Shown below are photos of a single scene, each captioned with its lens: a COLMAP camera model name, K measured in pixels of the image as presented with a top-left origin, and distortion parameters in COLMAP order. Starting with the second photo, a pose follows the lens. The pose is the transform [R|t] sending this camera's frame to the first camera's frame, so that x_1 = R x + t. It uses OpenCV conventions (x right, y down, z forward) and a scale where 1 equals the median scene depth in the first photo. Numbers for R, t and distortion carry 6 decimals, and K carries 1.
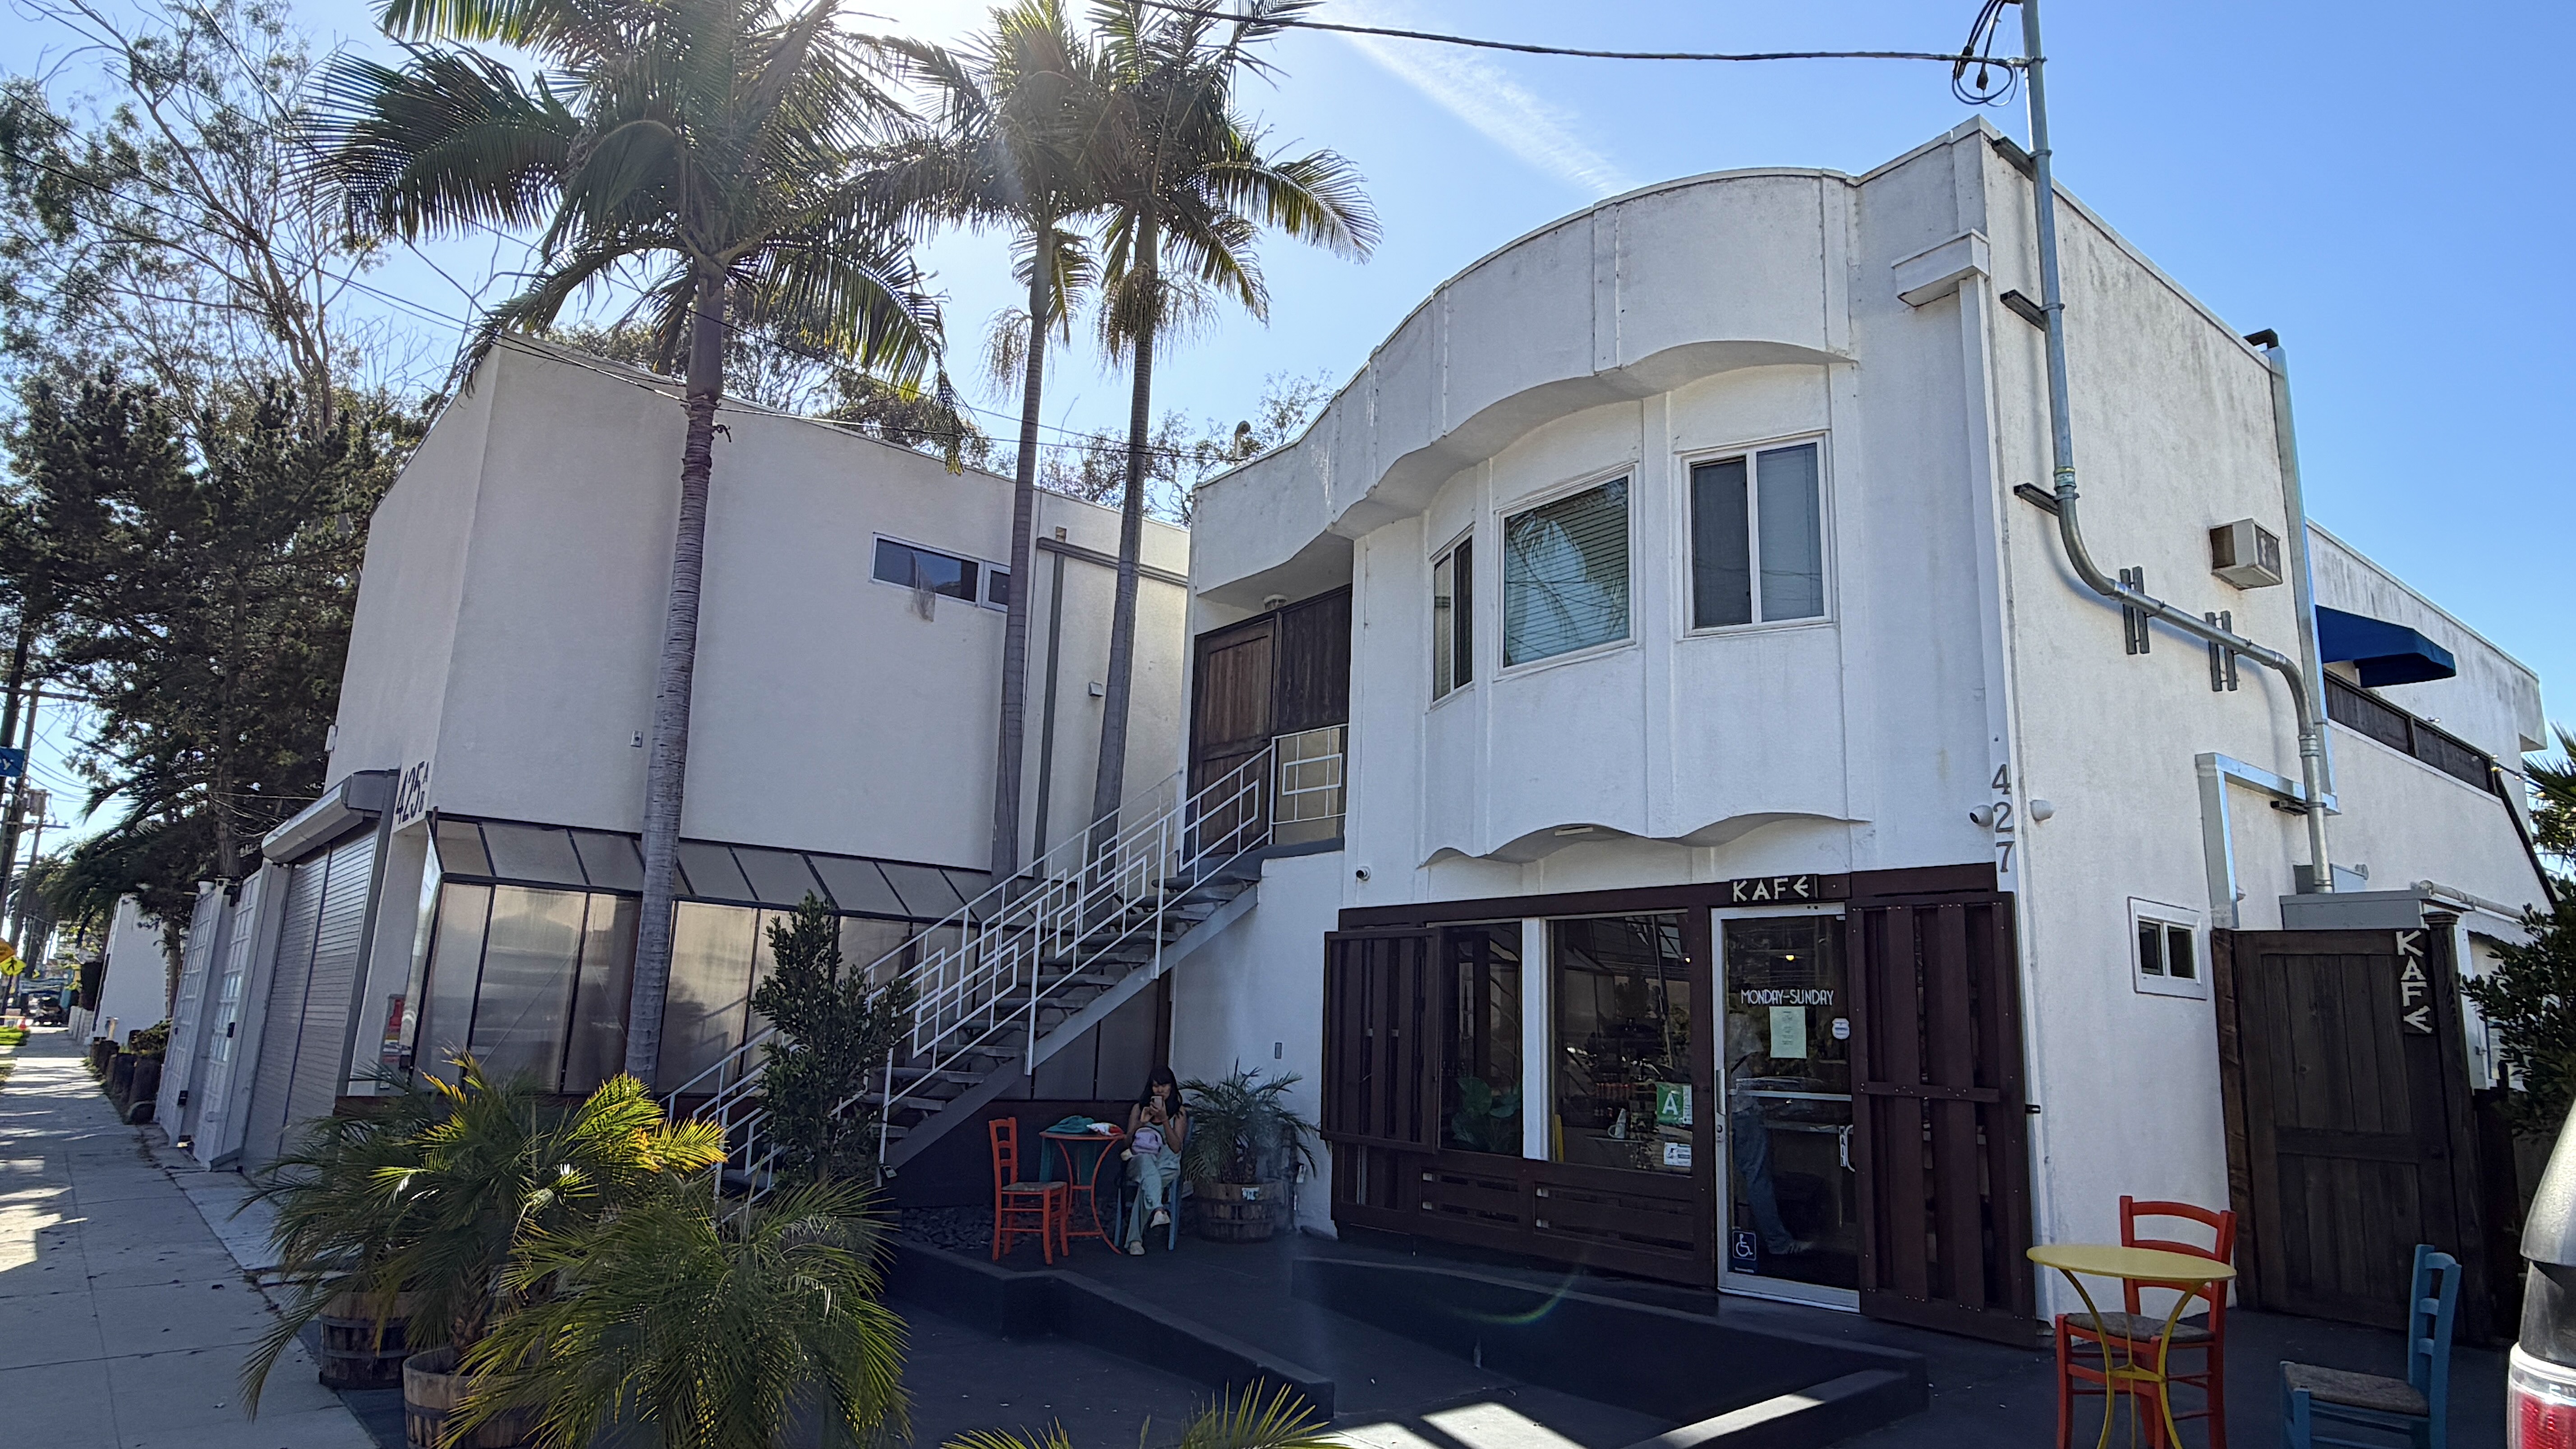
lens RADIAL K [[1609.1, 0, 1288.0], [0, 1609.1, 724.5], [0, 0, 1]] dist [0.030304, 0.000050]
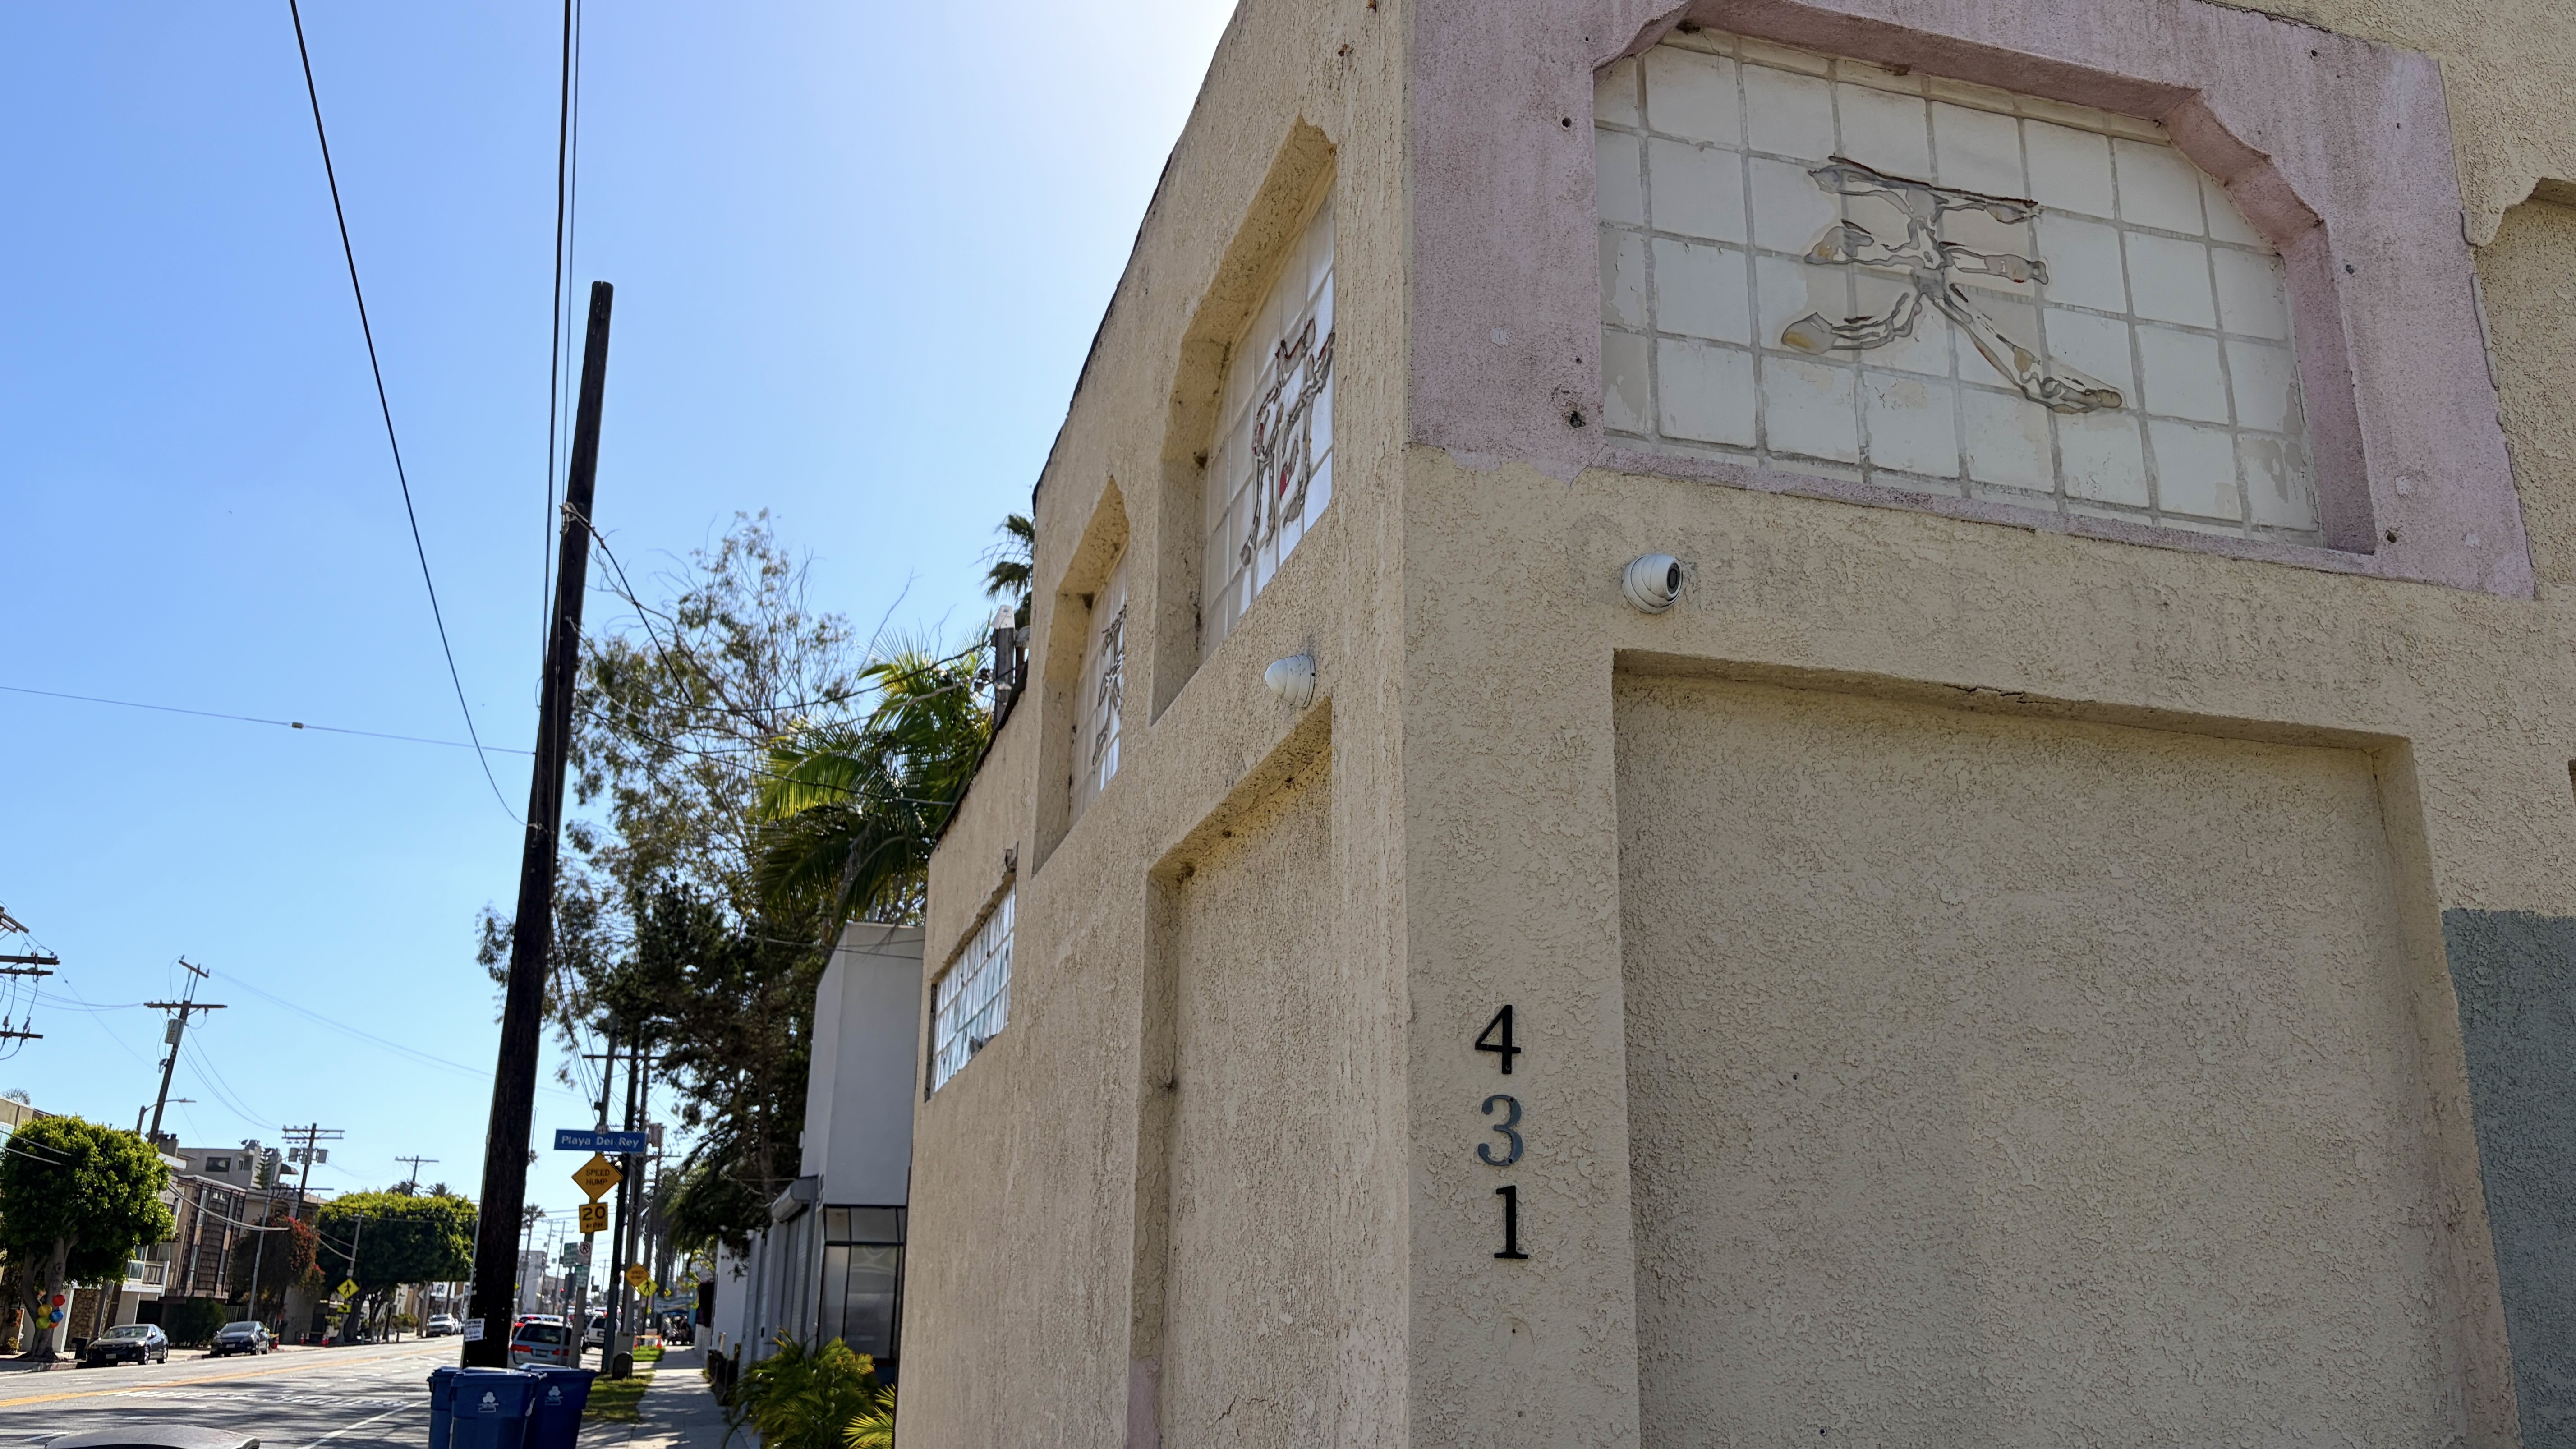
lens RADIAL K [[2026.5, 0, 1288.0], [0, 2026.5, 724.5], [0, 0, 1]] dist [-0.002575, -0.001756]
pose [[0.934811, -0.132230, -0.329613, 0.196017], [0.098526, 0.988230, -0.117018, -0.040438], [0.341207, 0.076914, 0.936836, -0.250828]]
